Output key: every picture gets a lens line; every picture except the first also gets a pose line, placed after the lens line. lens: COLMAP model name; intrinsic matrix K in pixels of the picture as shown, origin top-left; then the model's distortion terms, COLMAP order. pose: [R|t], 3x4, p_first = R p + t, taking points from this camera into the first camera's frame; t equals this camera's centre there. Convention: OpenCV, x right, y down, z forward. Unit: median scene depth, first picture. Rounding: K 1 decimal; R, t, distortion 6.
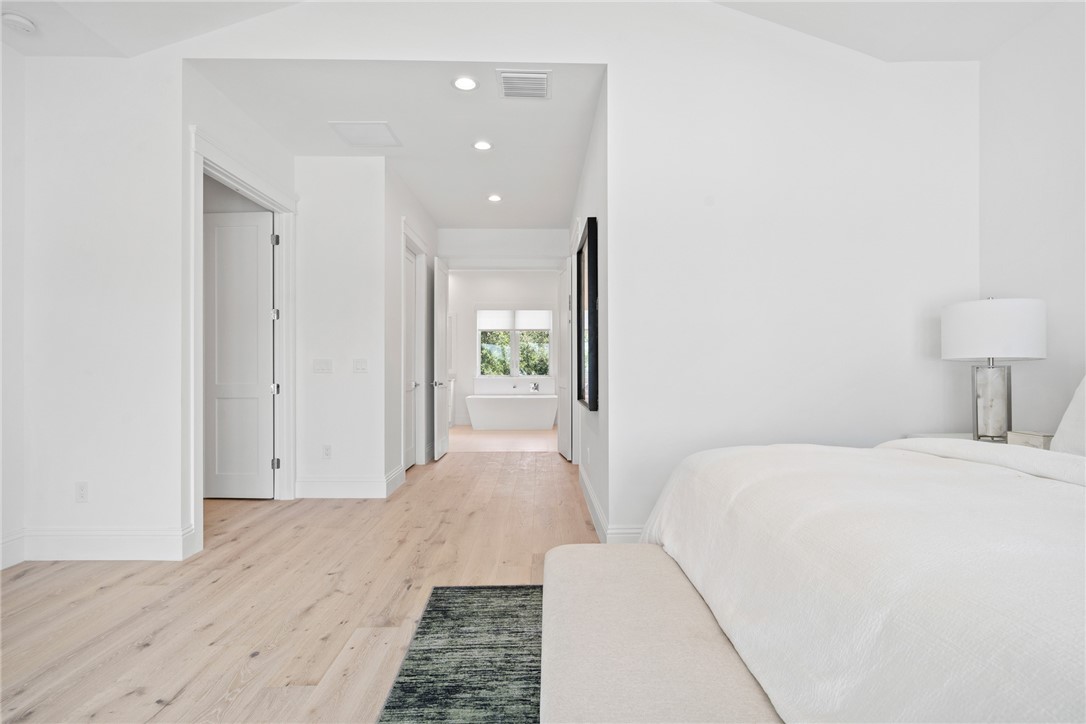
lens RADIAL K [[555.3, 0, 543.5], [0, 555.3, 362.3], [0, 0, 1]] dist [0.000255, 0.000237]
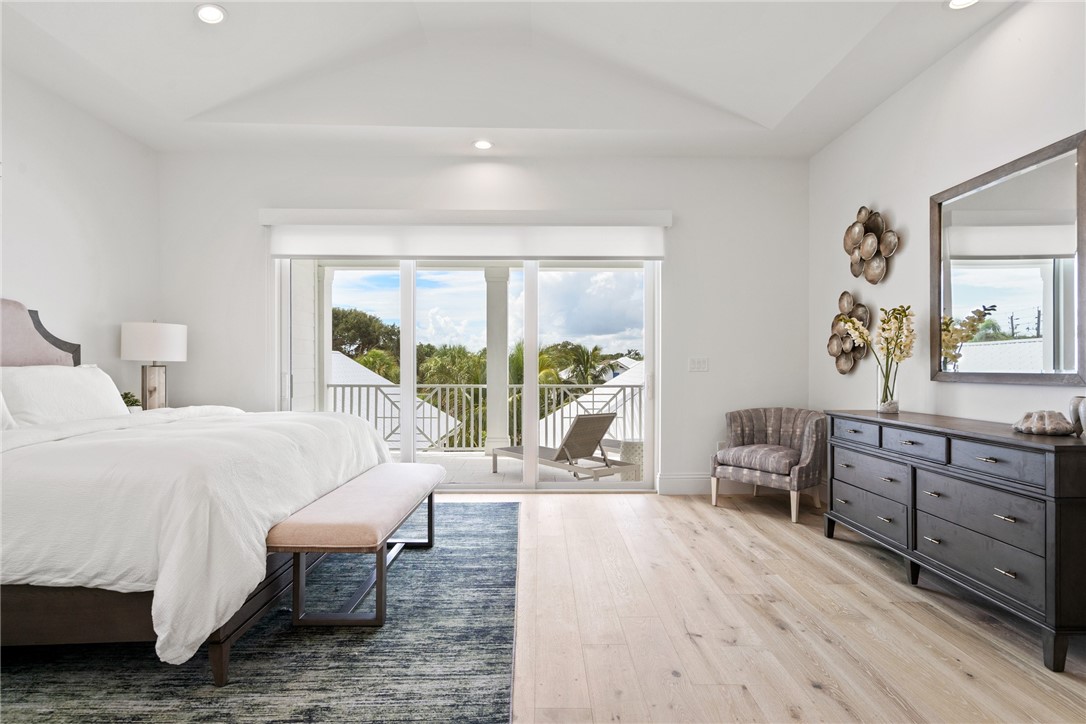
lens RADIAL K [[558.9, 0, 543.2], [0, 558.9, 366.1], [0, 0, 1]] dist [0.000075, 0.000017]
pose [[-0.999999, -0.001670, 0.000324, -0.299695], [-0.001671, 0.999994, -0.003068, 0.012266], [-0.000319, -0.003069, -0.999995, 1.963203]]
